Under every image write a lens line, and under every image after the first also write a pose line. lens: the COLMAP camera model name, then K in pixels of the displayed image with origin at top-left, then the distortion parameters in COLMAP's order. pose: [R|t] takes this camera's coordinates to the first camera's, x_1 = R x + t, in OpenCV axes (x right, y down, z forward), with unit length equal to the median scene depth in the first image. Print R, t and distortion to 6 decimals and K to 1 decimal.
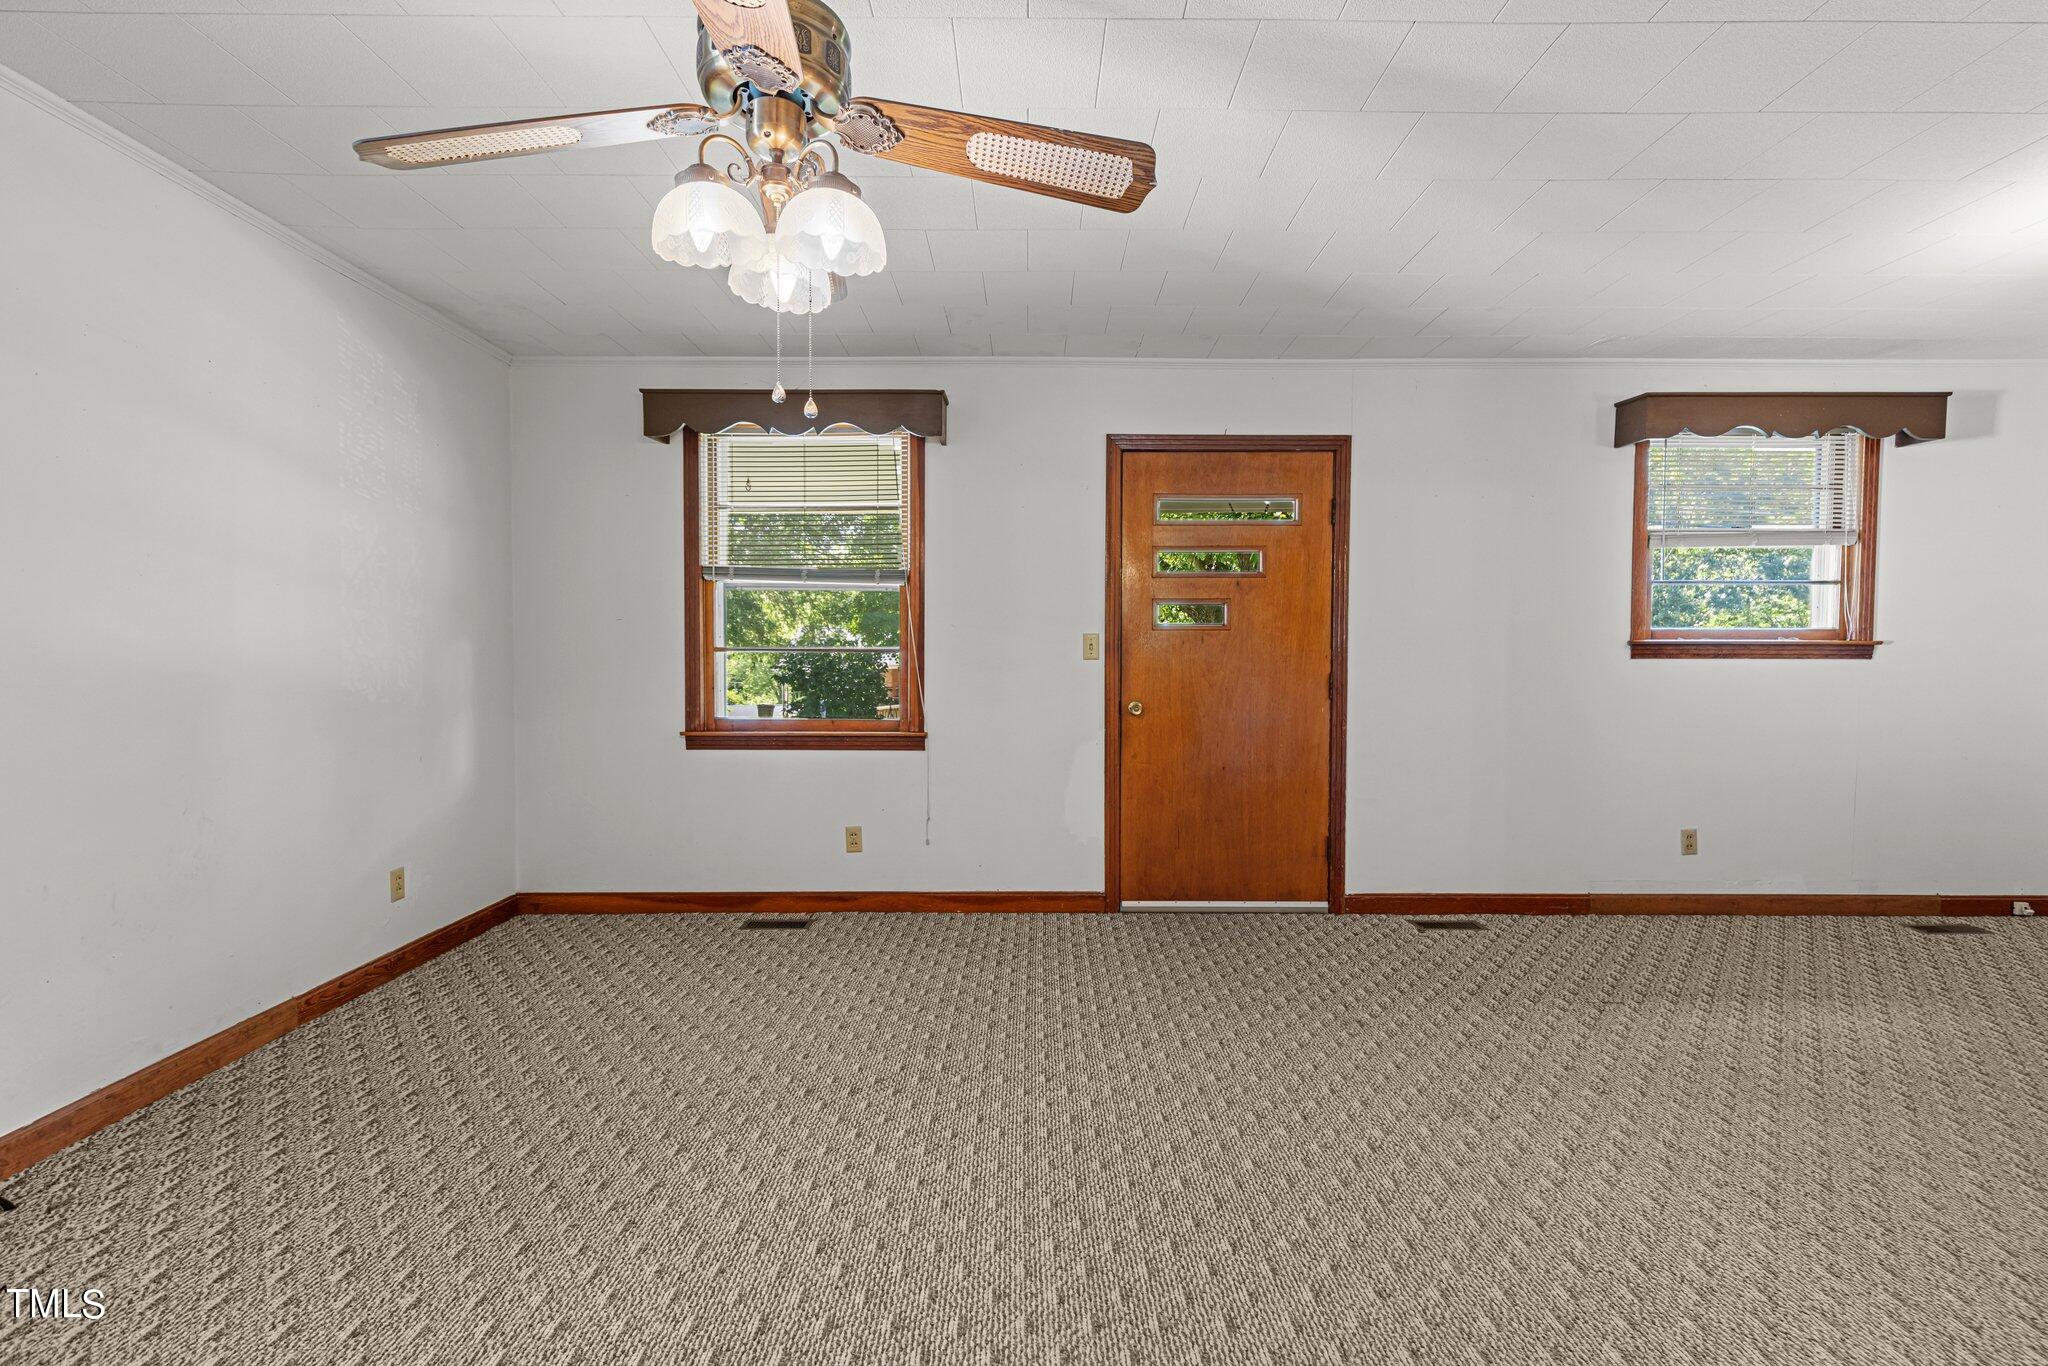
lens RADIAL K [[916.2, 0, 1033.5], [0, 916.2, 676.4], [0, 0, 1]] dist [0.000325, 0.000123]
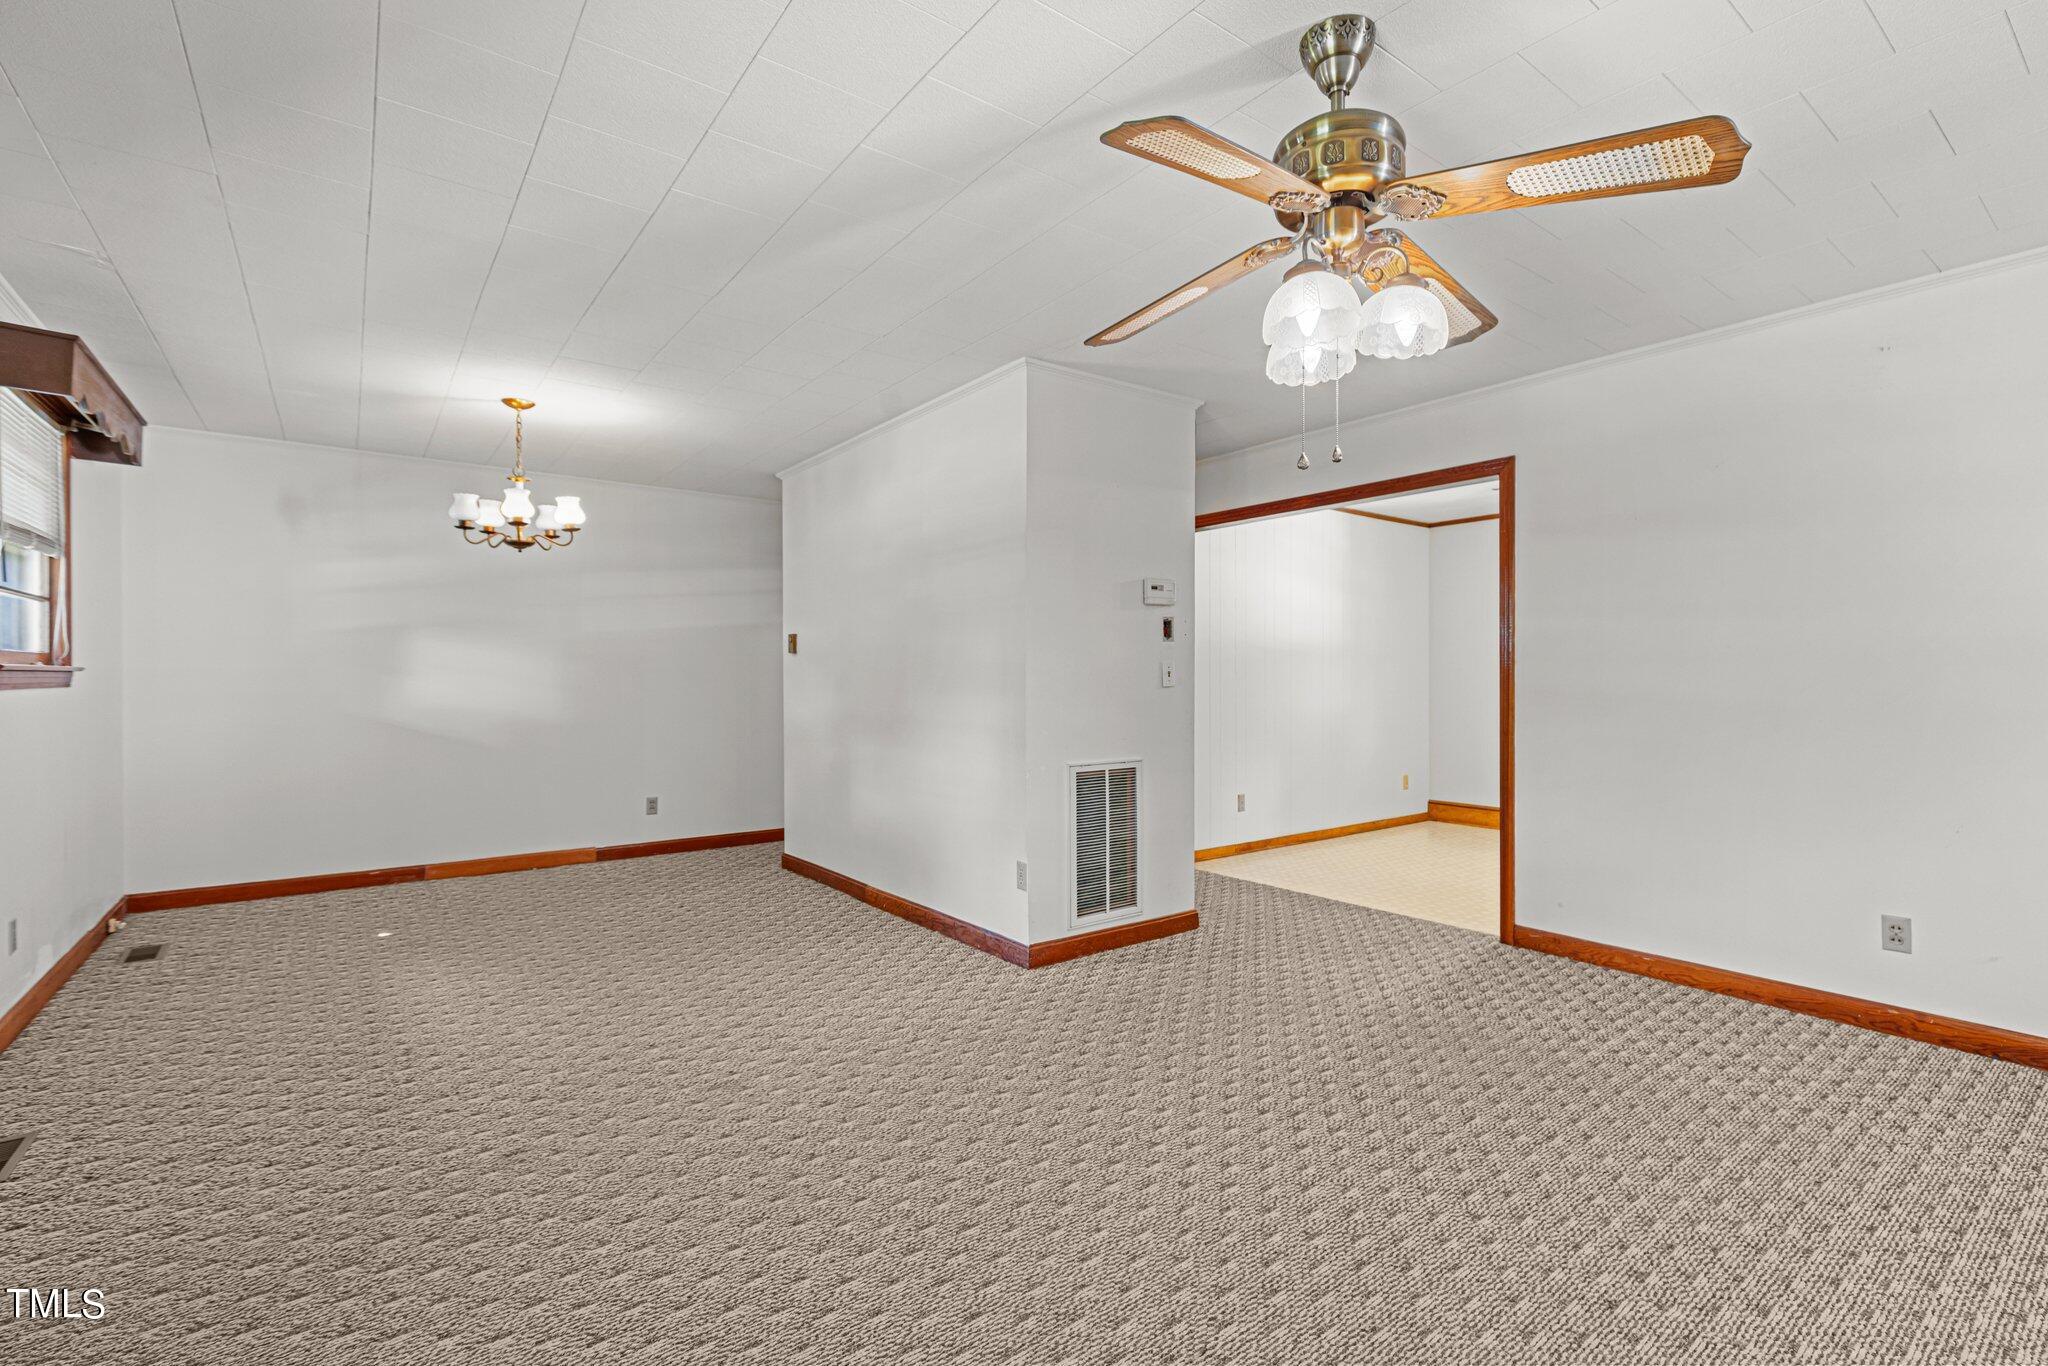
lens RADIAL K [[916.2, 0, 1033.5], [0, 916.2, 676.4], [0, 0, 1]] dist [0.000325, 0.000123]
pose [[-0.596511, -0.003279, 0.802598, -0.506126], [0.027448, 0.999323, 0.024483, -0.033955], [-0.802135, 0.036635, -0.596017, 1.037469]]
